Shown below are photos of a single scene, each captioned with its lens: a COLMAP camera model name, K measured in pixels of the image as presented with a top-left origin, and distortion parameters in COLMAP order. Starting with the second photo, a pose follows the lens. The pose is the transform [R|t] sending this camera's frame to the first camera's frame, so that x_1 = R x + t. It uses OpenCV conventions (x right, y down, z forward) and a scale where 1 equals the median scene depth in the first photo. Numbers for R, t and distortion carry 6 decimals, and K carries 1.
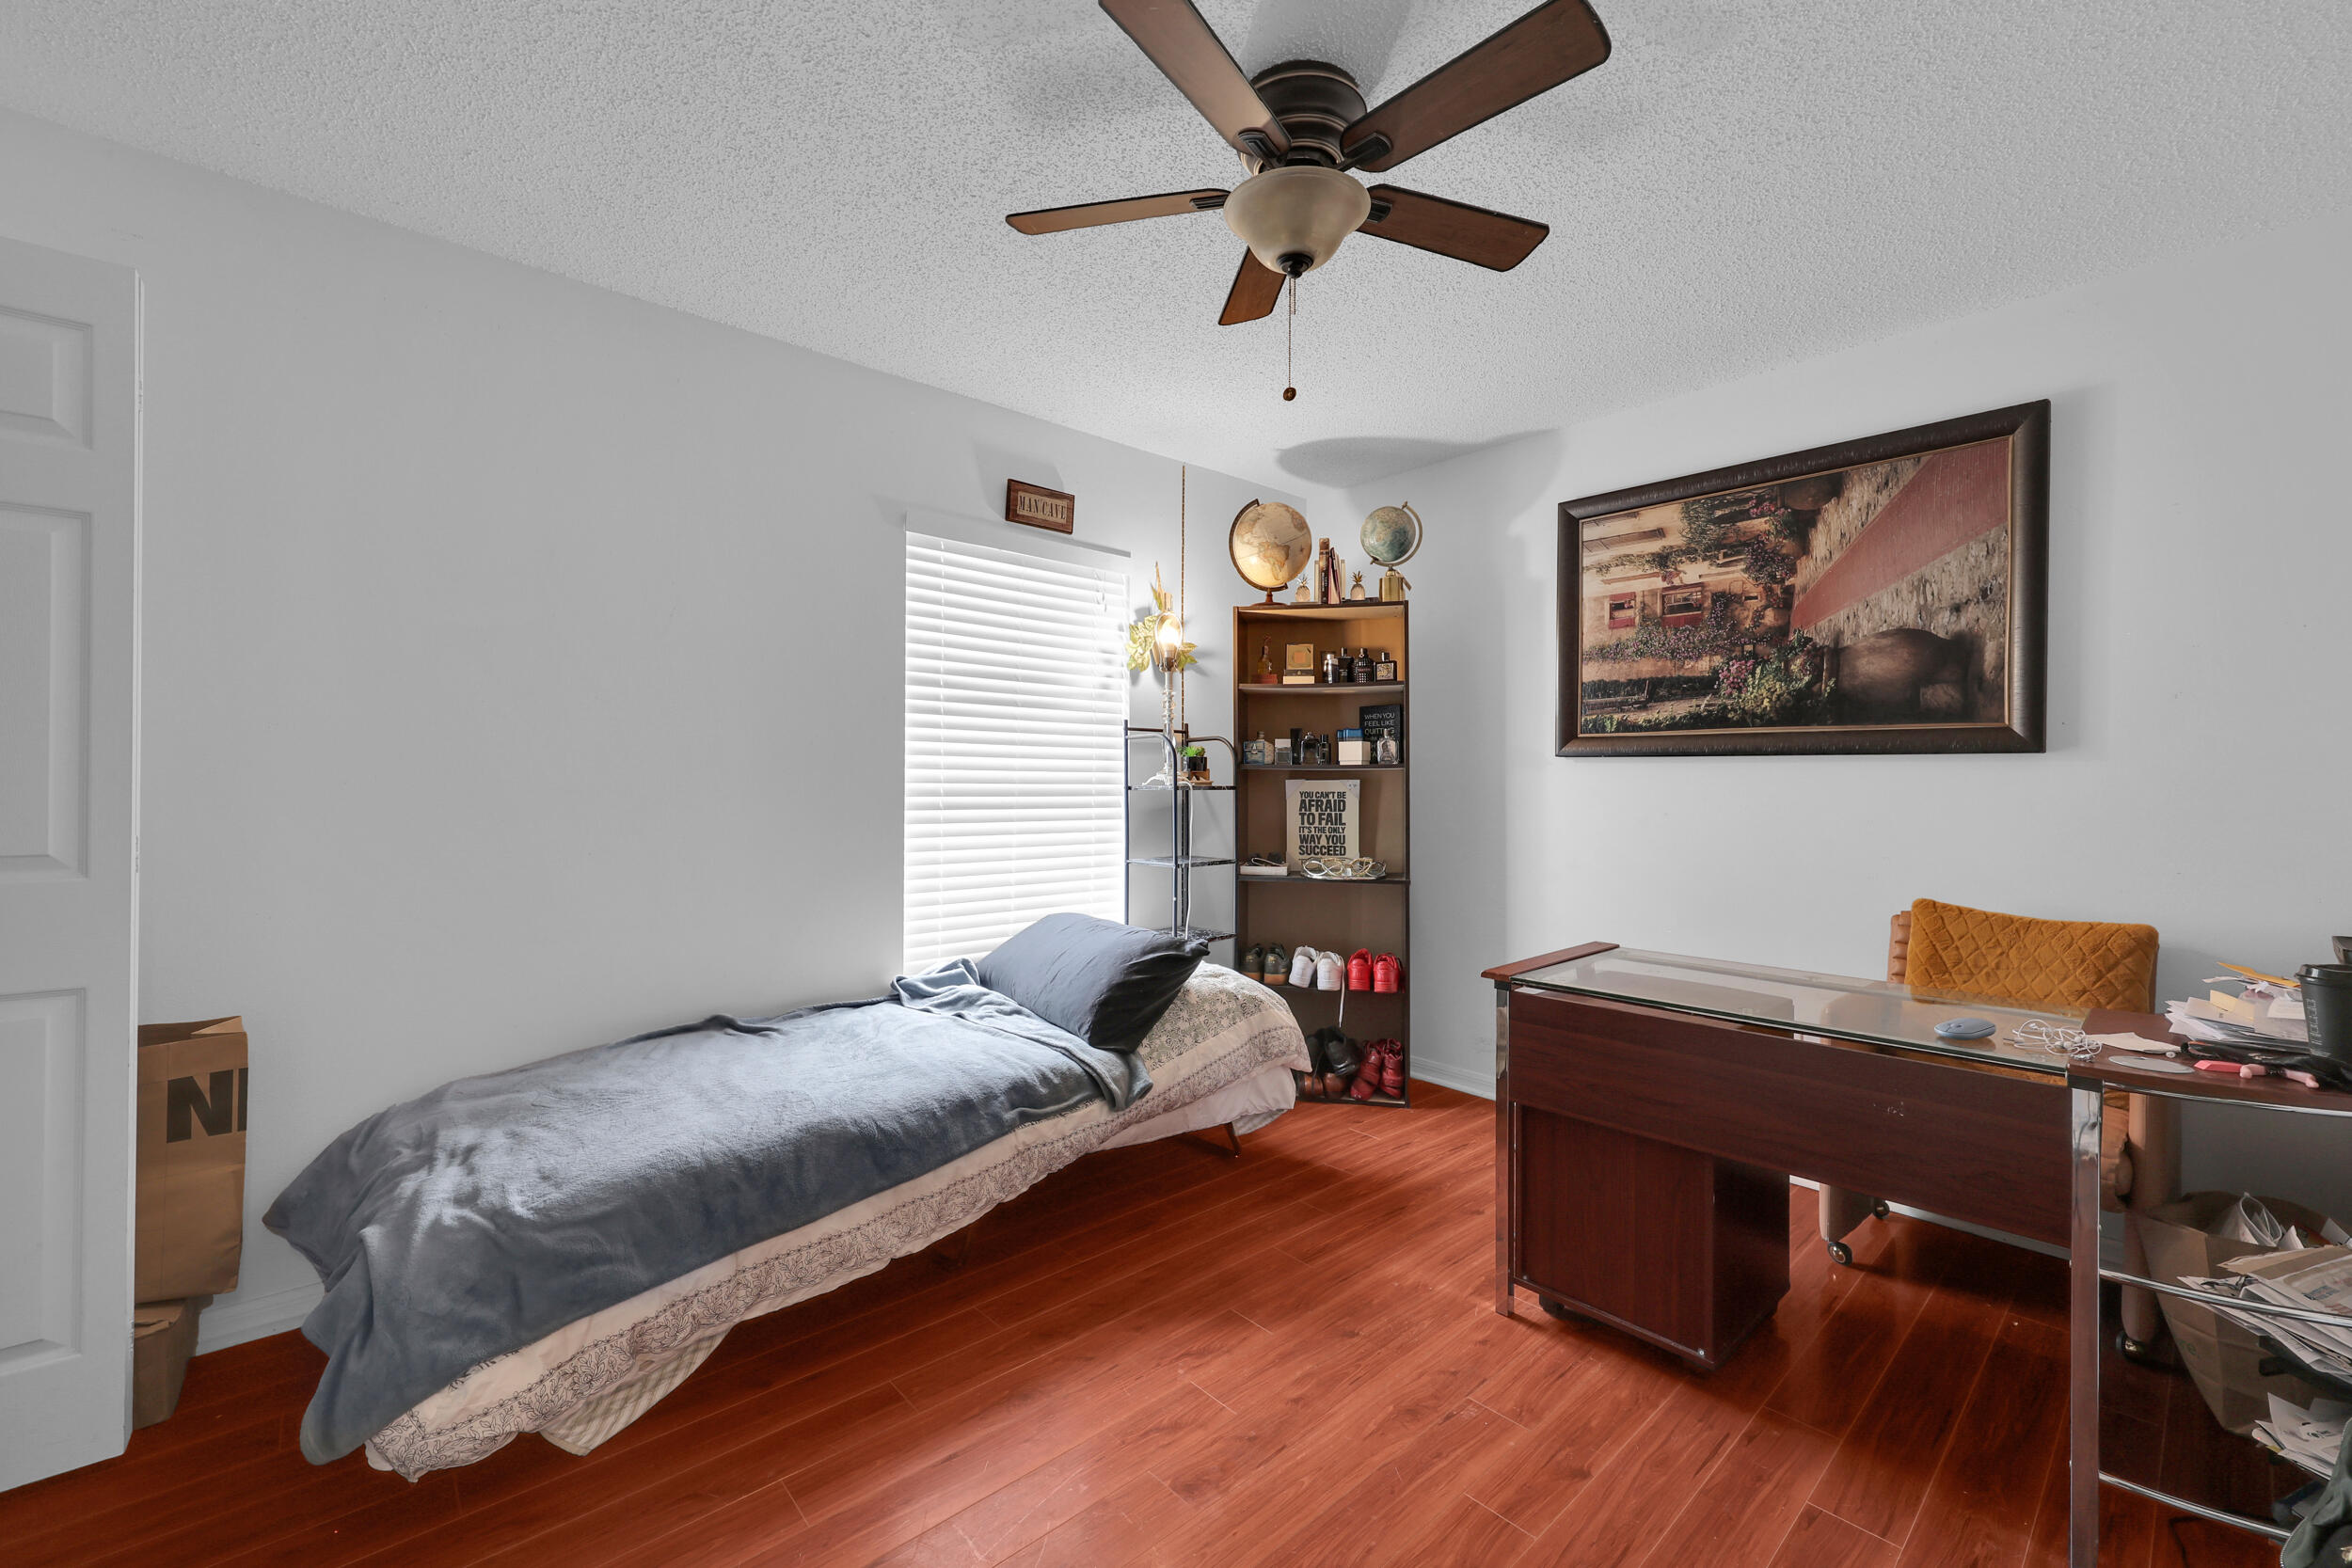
lens RADIAL K [[954.2, 0, 1165.2], [0, 954.2, 775.2], [0, 0, 1]] dist [0.004307, -0.000021]
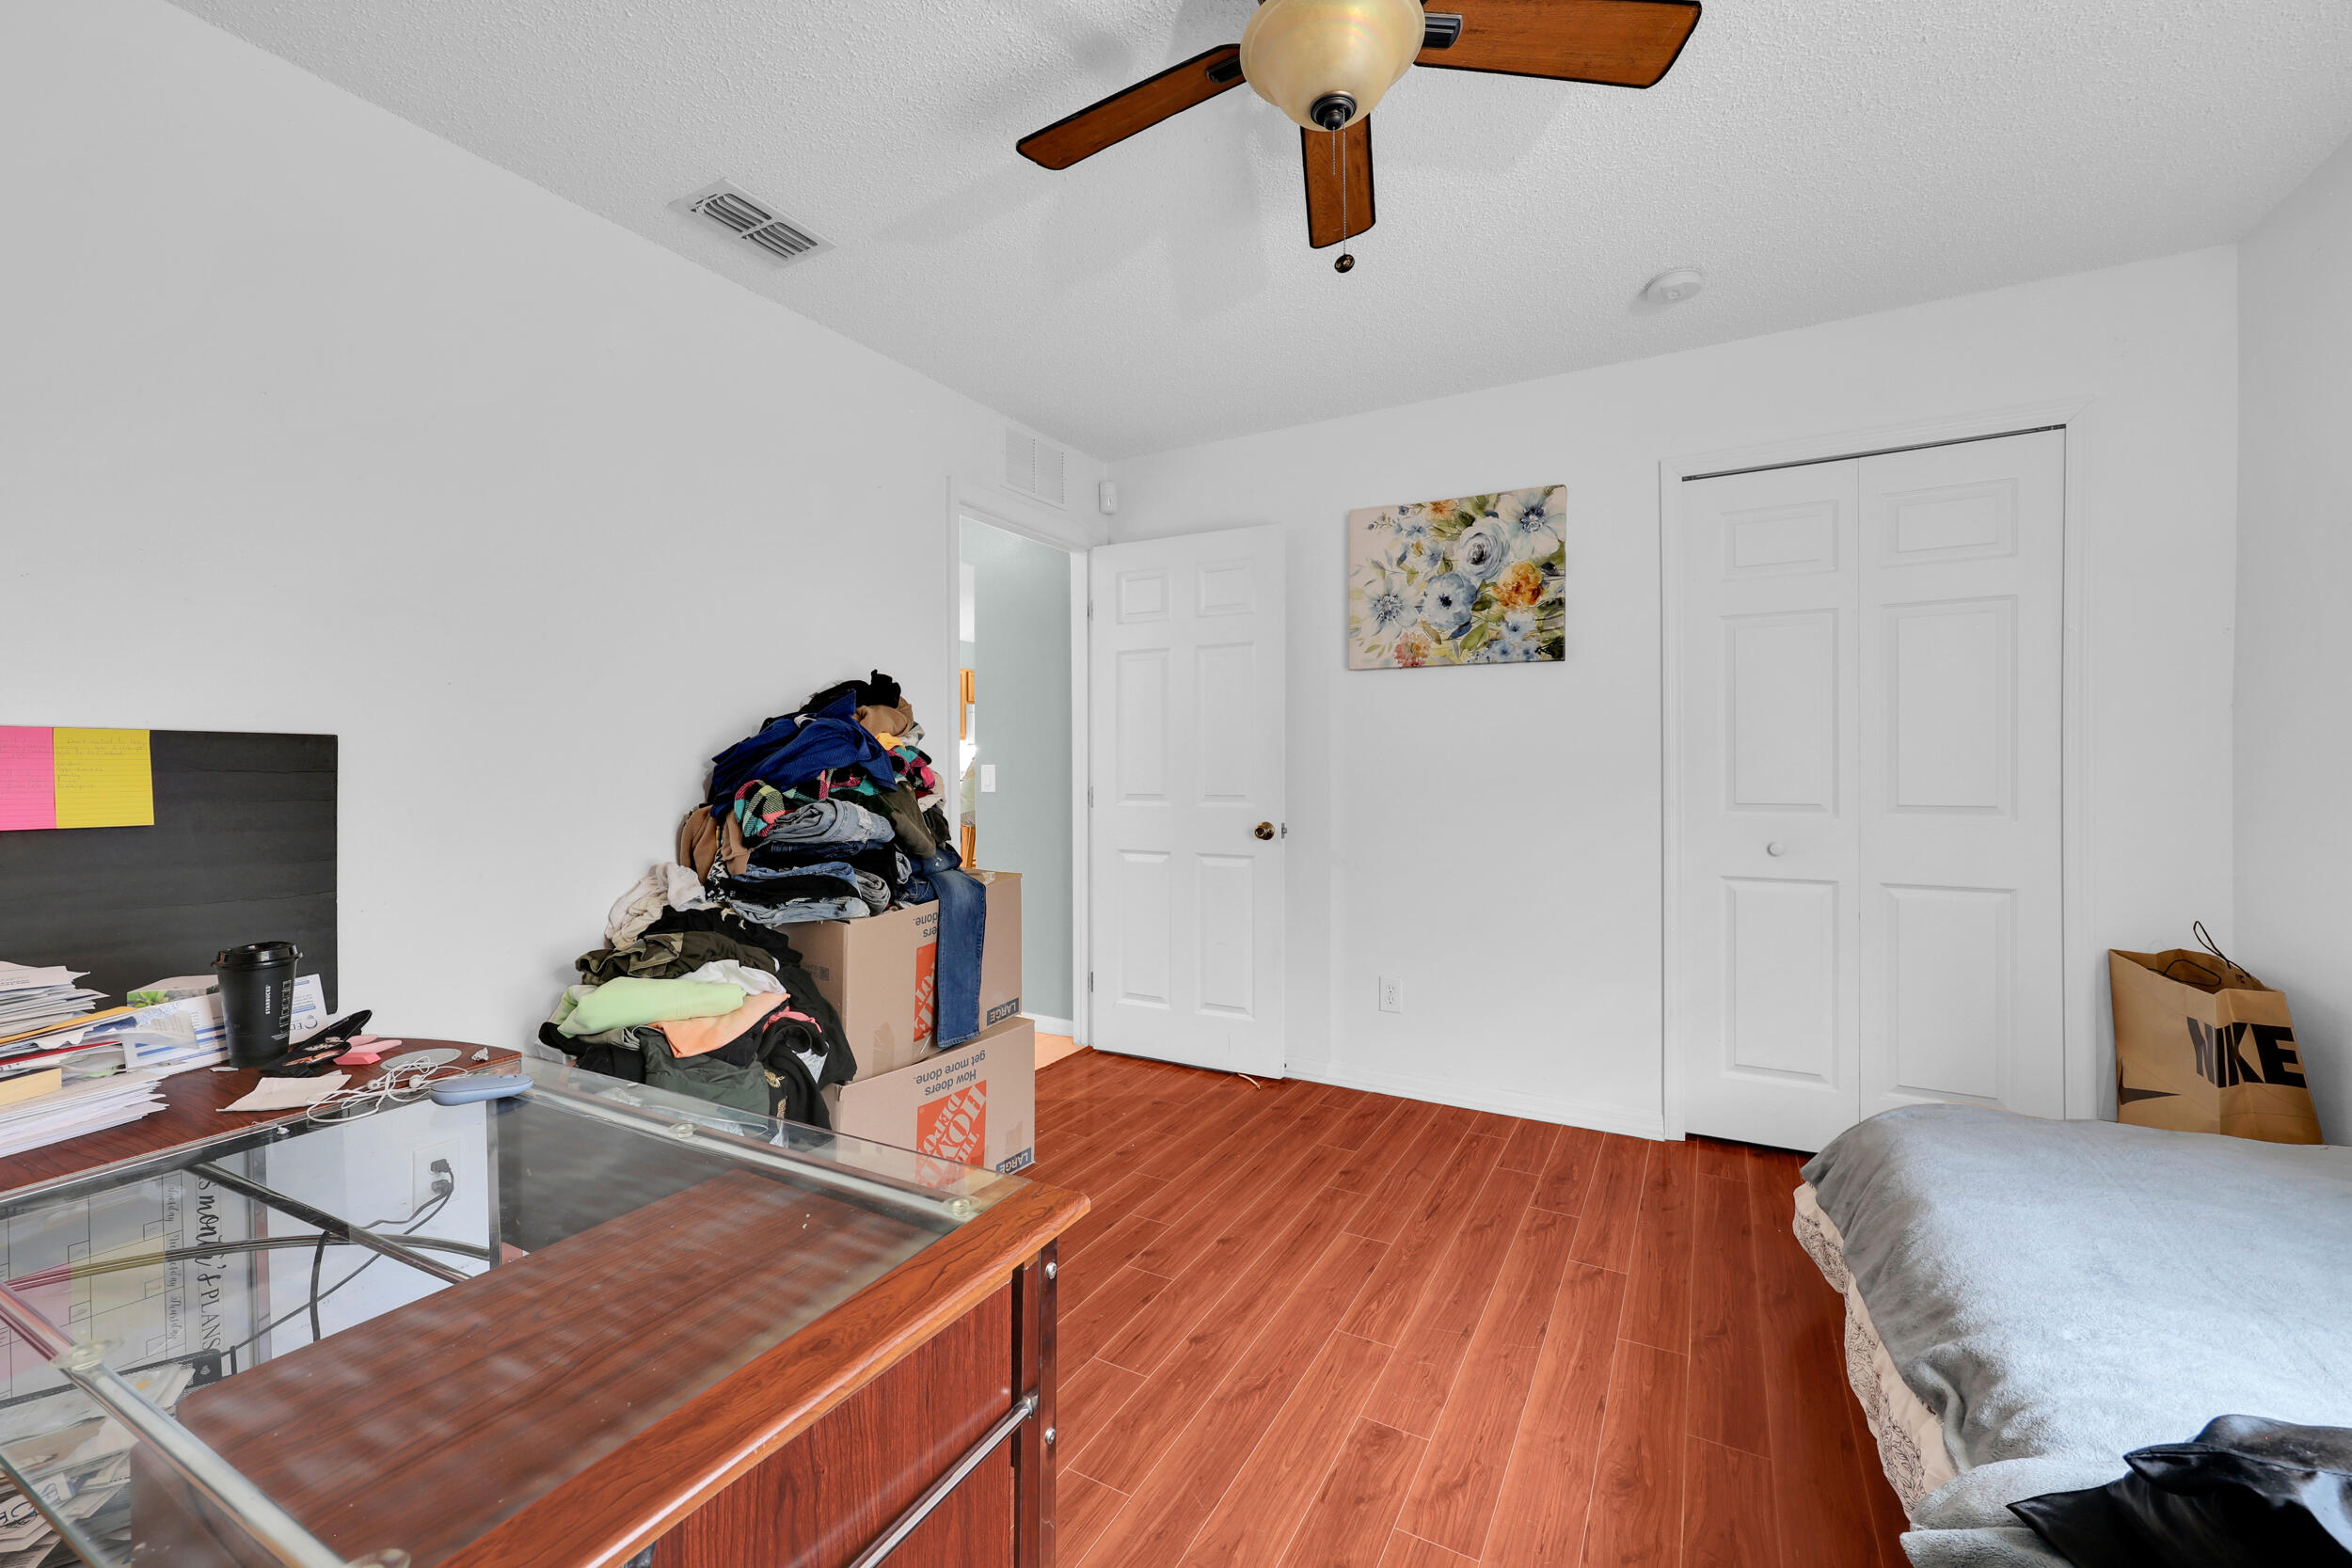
lens RADIAL K [[954.2, 0, 1165.2], [0, 954.2, 775.2], [0, 0, 1]] dist [0.004307, -0.000021]
pose [[-0.945763, -0.005780, -0.324807, 0.546553], [-0.005100, 0.999983, -0.002946, 0.027086], [0.324819, -0.001129, -0.945776, 1.761197]]
